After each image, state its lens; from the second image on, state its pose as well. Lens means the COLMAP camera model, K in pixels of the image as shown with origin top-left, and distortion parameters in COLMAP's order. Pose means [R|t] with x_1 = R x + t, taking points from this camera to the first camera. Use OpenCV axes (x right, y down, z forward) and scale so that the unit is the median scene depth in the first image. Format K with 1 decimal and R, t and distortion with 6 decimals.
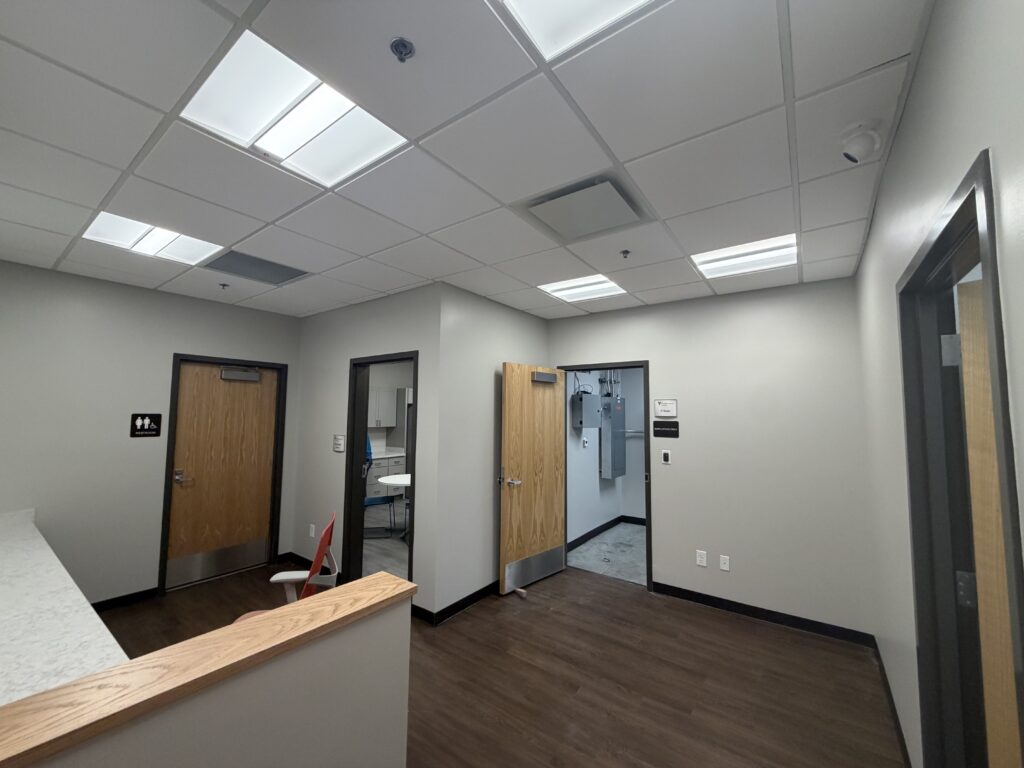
lens RADIAL K [[409.2, 0, 503.6], [0, 409.2, 386.9], [0, 0, 1]] dist [0.000889, 0.000239]
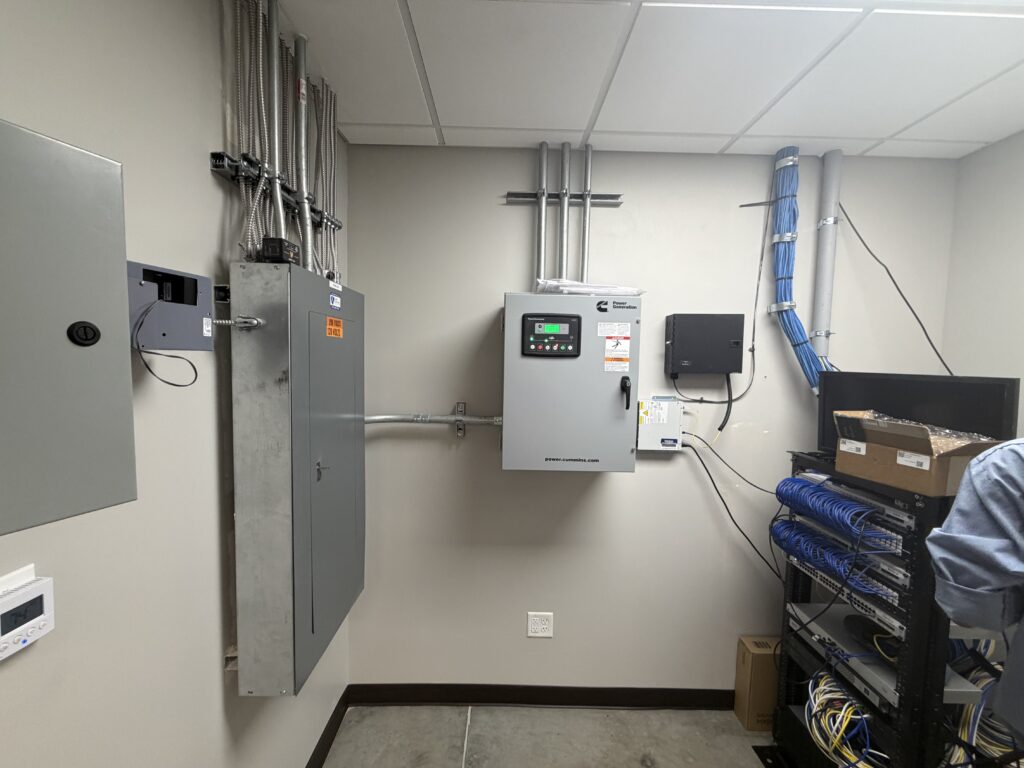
lens RADIAL K [[409.2, 0, 511.8], [0, 409.2, 383.0], [0, 0, 1]] dist [0.000889, 0.000239]
pose [[0.788822, -0.031116, 0.613834, 0.224764], [-0.058132, 0.990463, 0.124912, 0.047285], [-0.611866, -0.134217, 0.779490, 0.782255]]
